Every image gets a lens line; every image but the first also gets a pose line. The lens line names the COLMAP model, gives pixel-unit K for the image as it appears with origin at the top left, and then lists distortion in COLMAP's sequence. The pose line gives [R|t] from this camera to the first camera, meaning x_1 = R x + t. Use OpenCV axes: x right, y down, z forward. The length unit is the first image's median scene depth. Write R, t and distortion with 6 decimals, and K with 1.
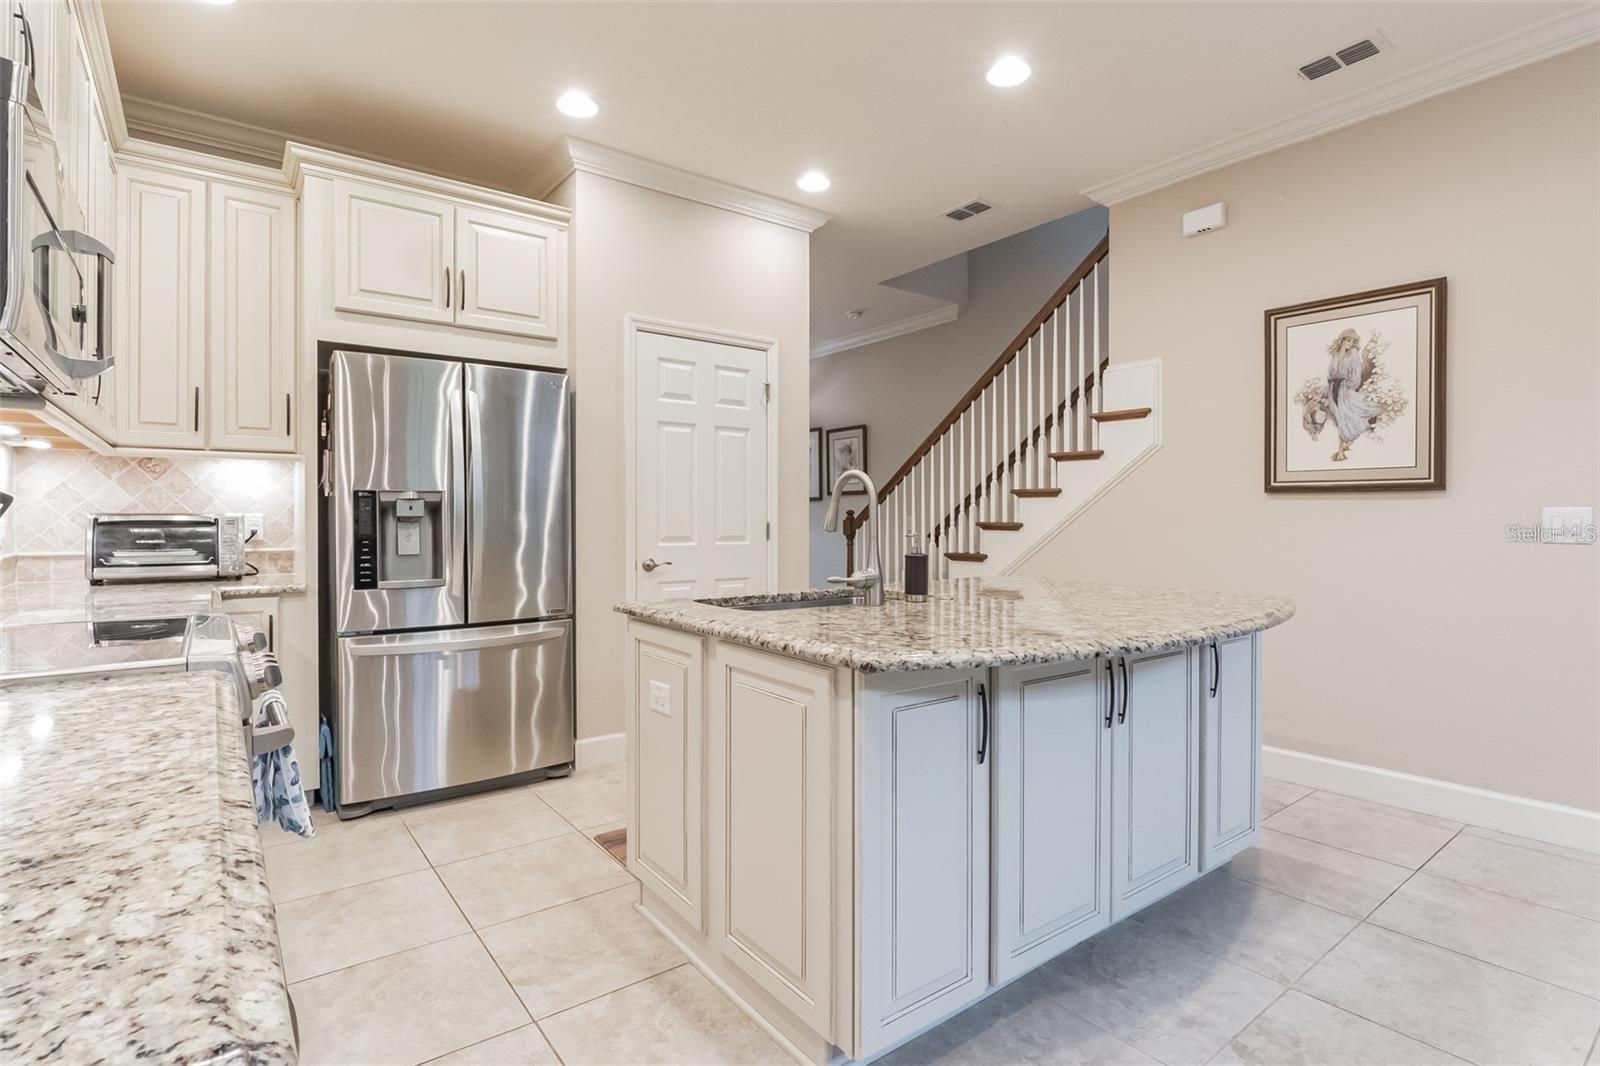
lens RADIAL K [[768.3, 0, 825.4], [0, 768.3, 529.7], [0, 0, 1]] dist [-0.022595, -0.001137]
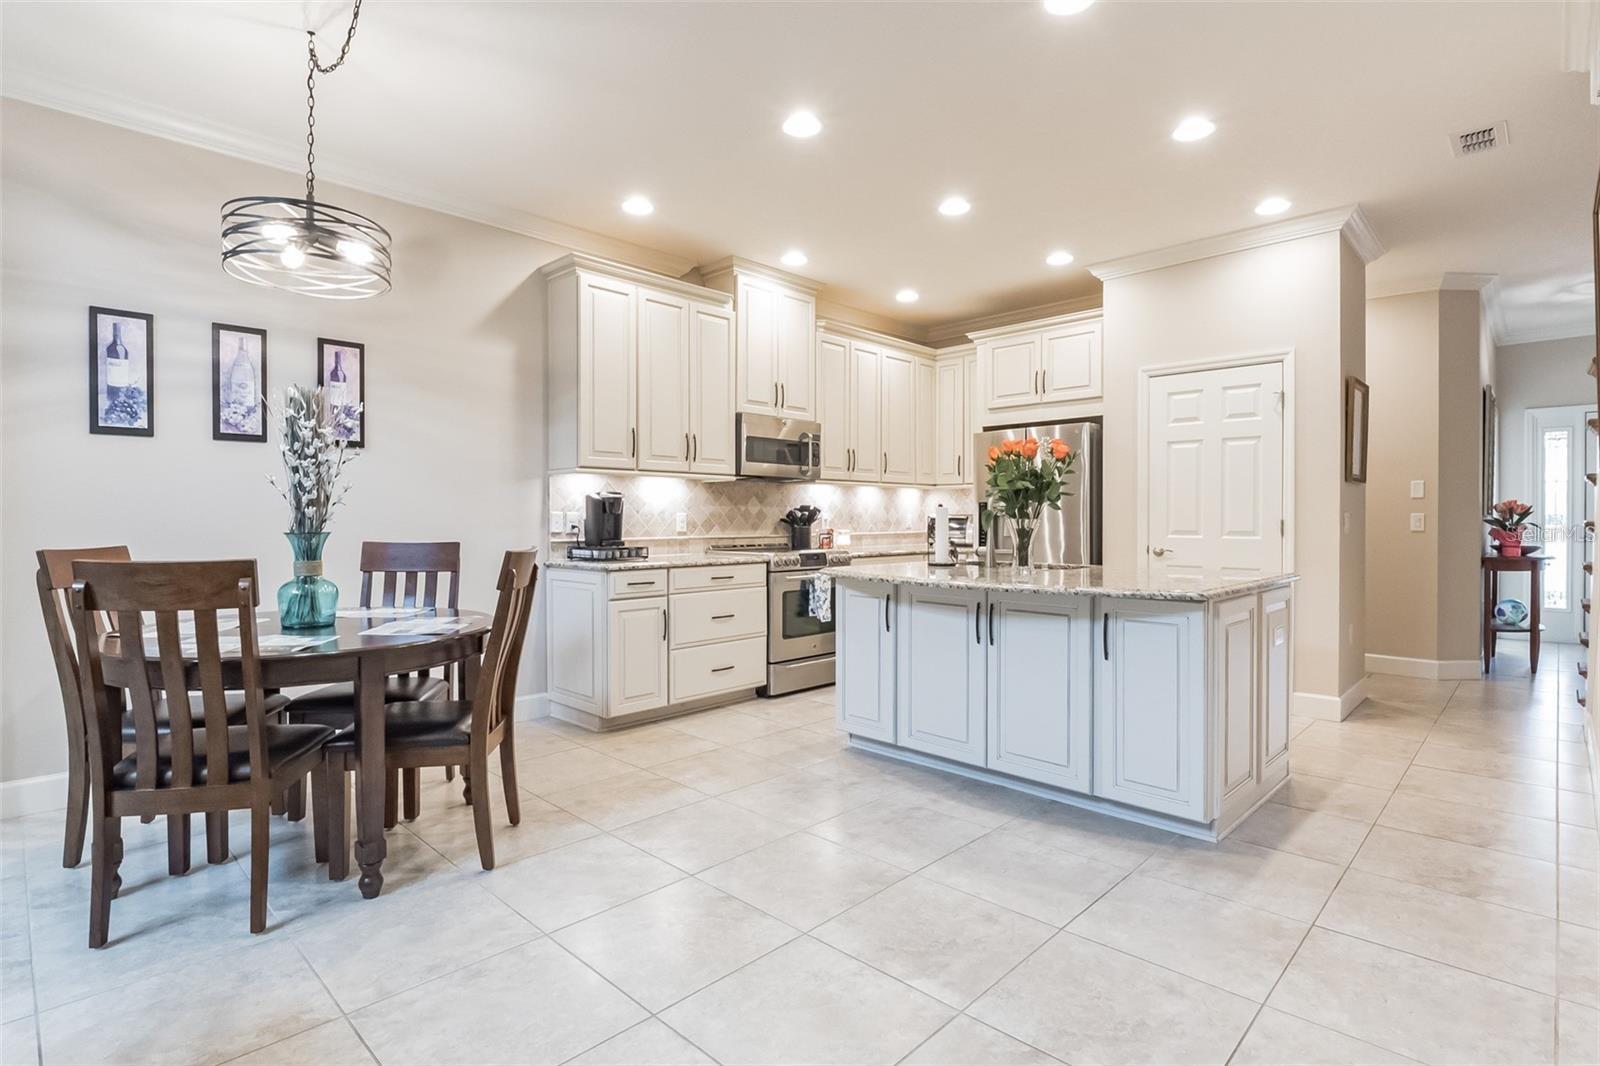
lens RADIAL K [[768.3, 0, 825.4], [0, 768.3, 529.7], [0, 0, 1]] dist [-0.022595, -0.001137]
pose [[0.184354, 0.014585, -0.982752, 1.220408], [-0.008512, 0.999876, 0.013242, -0.004199], [0.982823, 0.005924, 0.184455, 0.230102]]
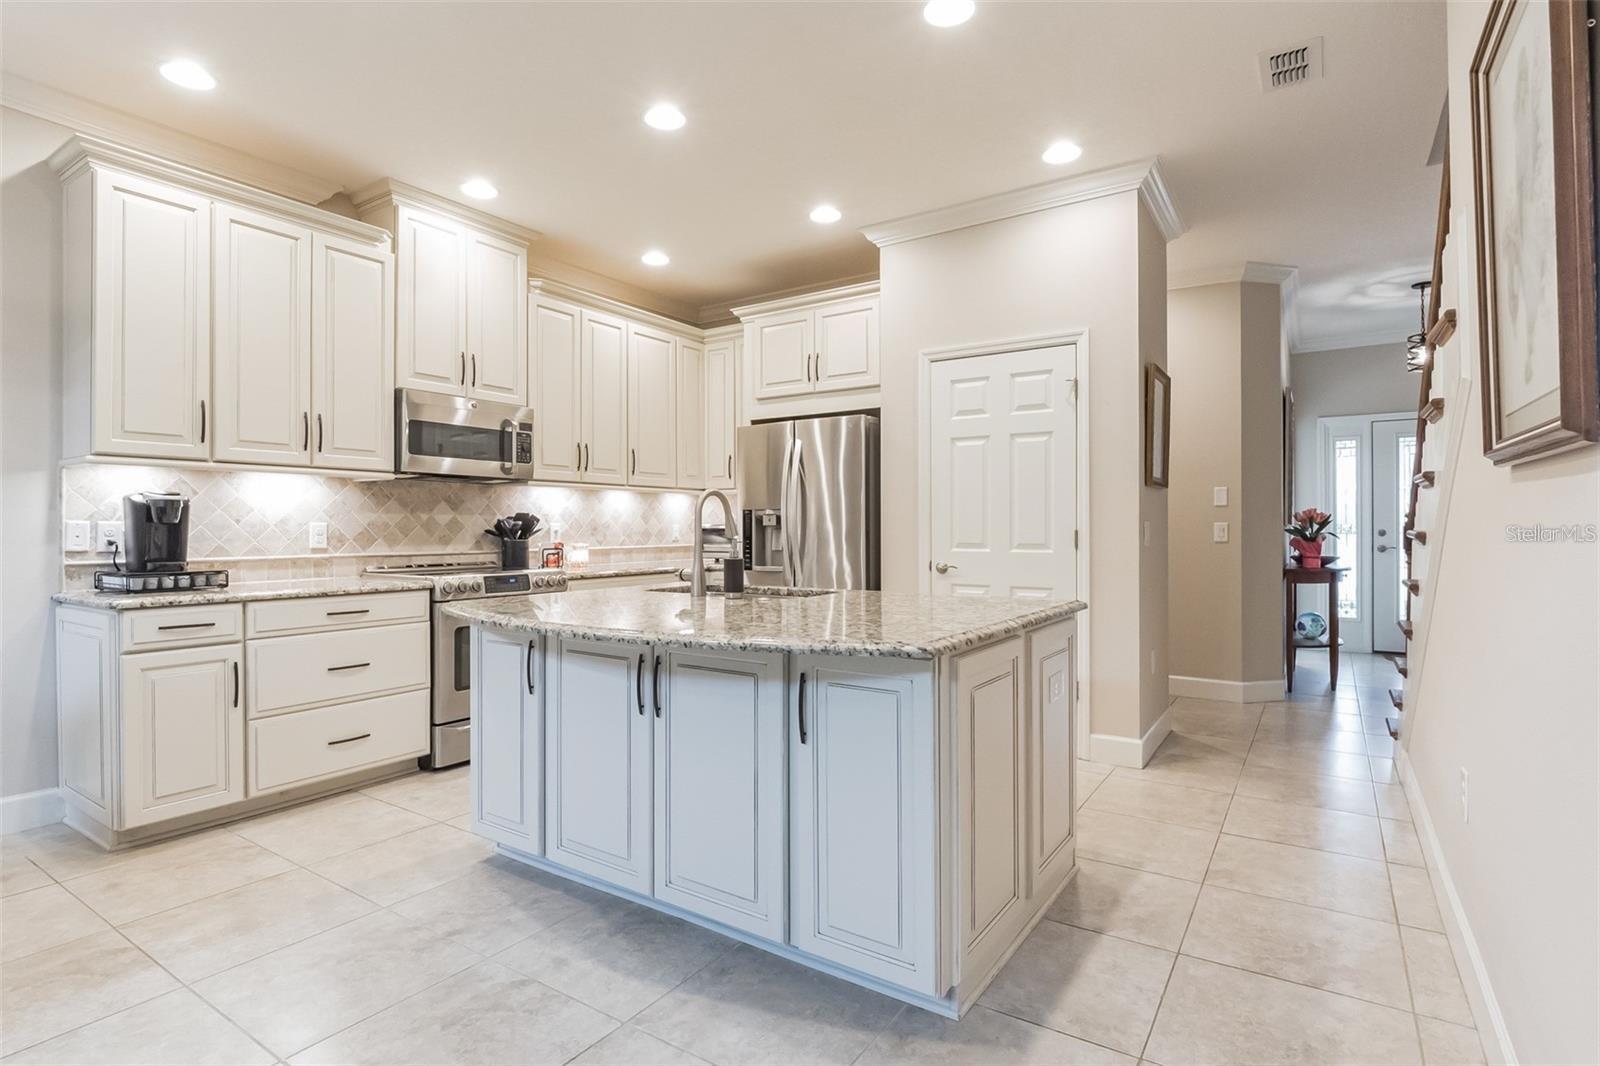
lens RADIAL K [[766.1, 0, 800.0], [0, 766.1, 533.0], [0, 0, 1]] dist [-0.001782, -0.018243]
pose [[0.343557, 0.005267, -0.939117, 0.948485], [-0.006465, 0.999974, 0.003243, -0.008042], [0.939109, 0.004957, 0.343582, 0.523464]]
